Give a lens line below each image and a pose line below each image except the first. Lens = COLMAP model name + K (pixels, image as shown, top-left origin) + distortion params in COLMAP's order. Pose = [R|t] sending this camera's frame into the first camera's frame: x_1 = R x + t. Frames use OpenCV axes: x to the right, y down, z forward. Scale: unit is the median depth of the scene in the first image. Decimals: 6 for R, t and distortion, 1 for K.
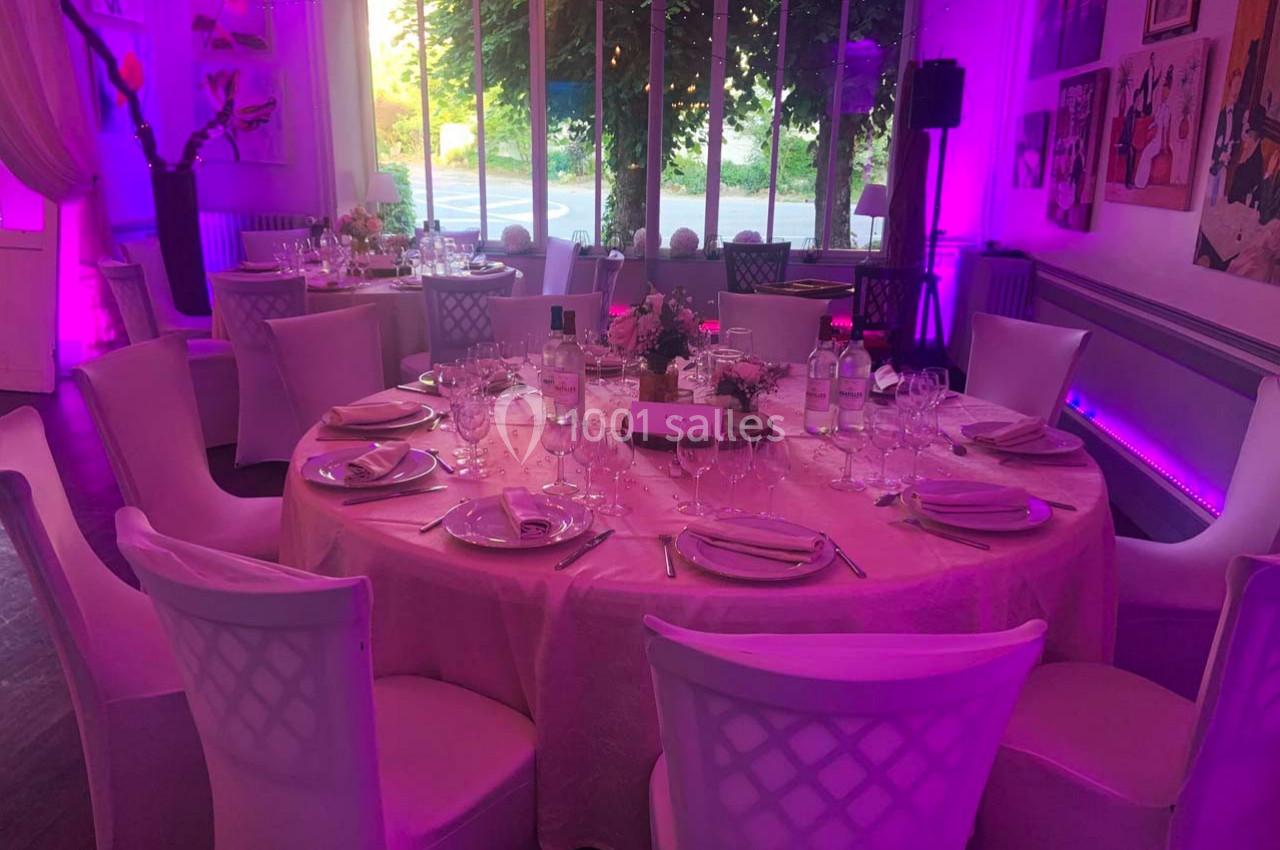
lens RADIAL K [[961.0, 0, 627.9], [0, 961.0, 418.0], [0, 0, 1]] dist [0.125267, -0.160948]
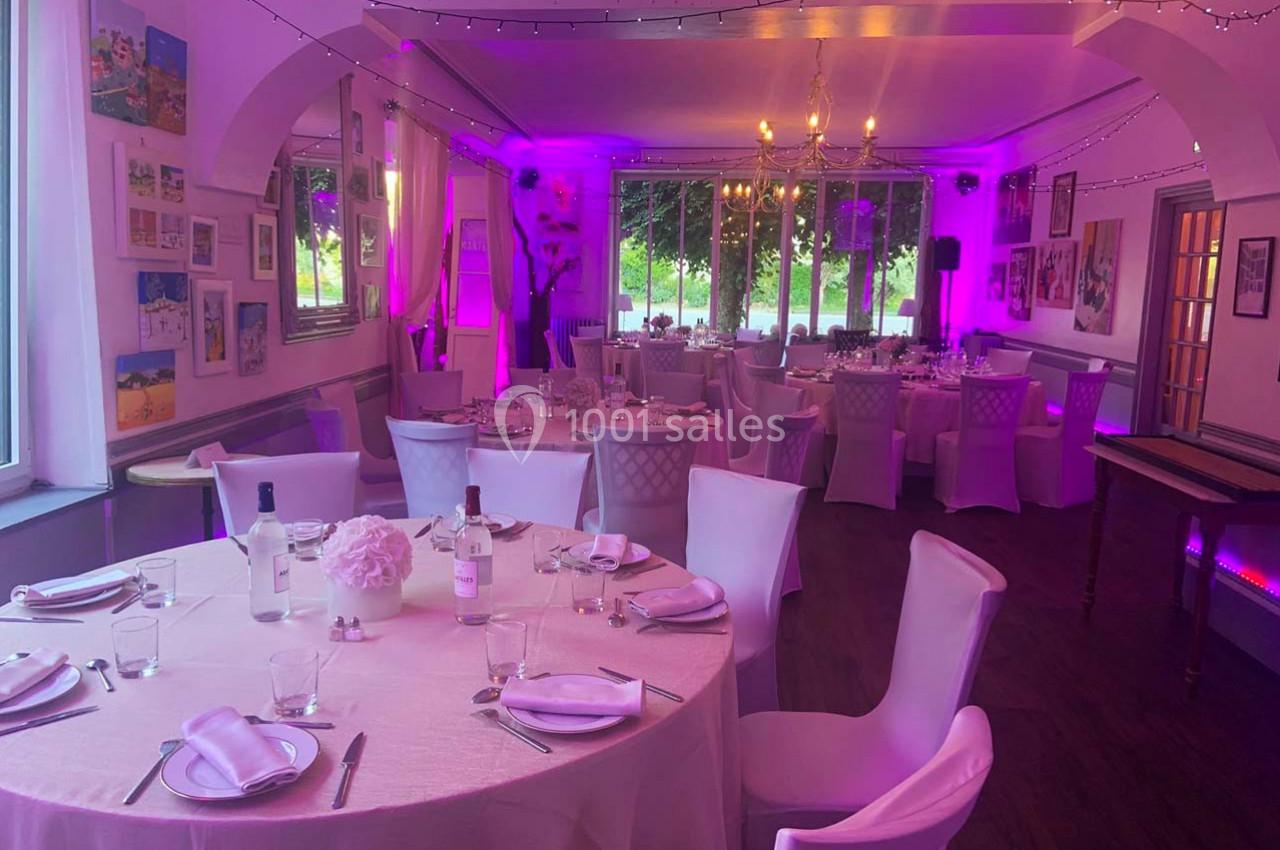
lens RADIAL K [[961.0, 0, 627.9], [0, 961.0, 418.0], [0, 0, 1]] dist [0.125267, -0.160948]
pose [[0.998568, -0.011952, 0.052152, -0.480618], [0.017819, 0.993376, -0.113521, 0.229278], [-0.050449, 0.114288, 0.992166, -0.967490]]
